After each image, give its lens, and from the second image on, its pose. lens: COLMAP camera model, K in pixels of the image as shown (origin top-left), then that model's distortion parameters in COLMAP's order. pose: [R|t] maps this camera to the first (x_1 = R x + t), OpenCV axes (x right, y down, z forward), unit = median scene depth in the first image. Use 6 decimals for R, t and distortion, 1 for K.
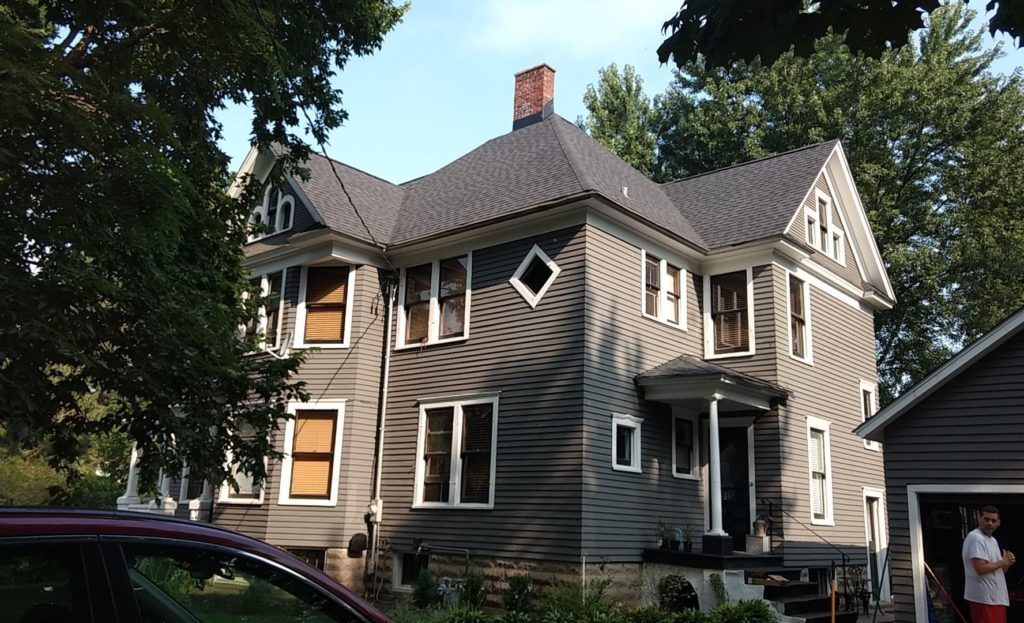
lens RADIAL K [[845.8, 0, 509.7], [0, 845.8, 332.2], [0, 0, 1]] dist [0.167538, 0.000130]
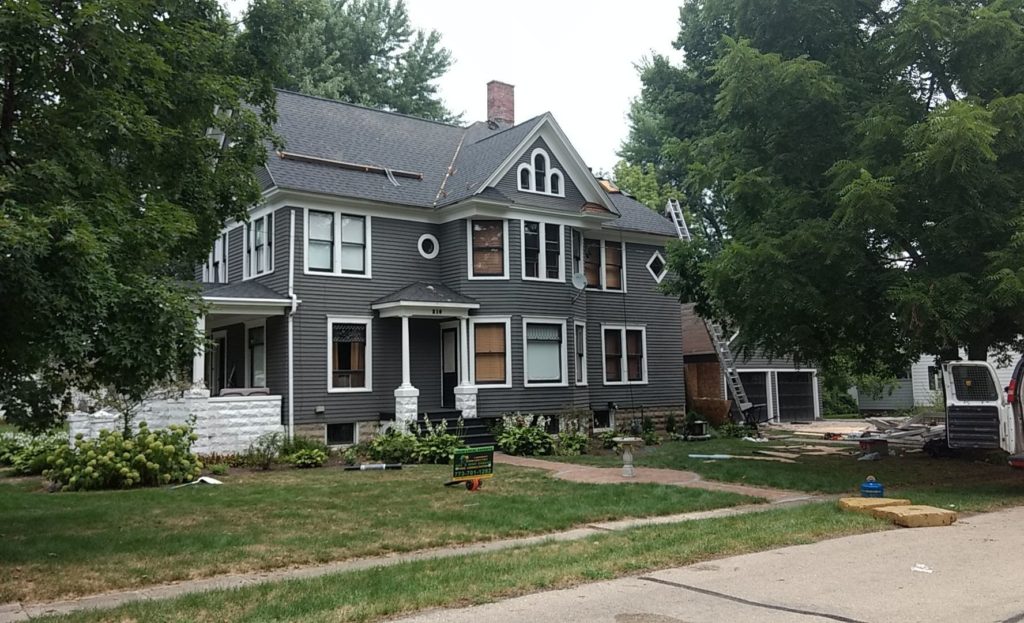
lens RADIAL K [[845.8, 0, 509.7], [0, 845.8, 332.2], [0, 0, 1]] dist [0.167538, 0.000130]
pose [[0.181701, 0.028103, 0.982952, -1.874668], [-0.166344, 0.986065, 0.002557, 0.128283], [-0.969182, -0.163972, 0.183844, 0.899939]]
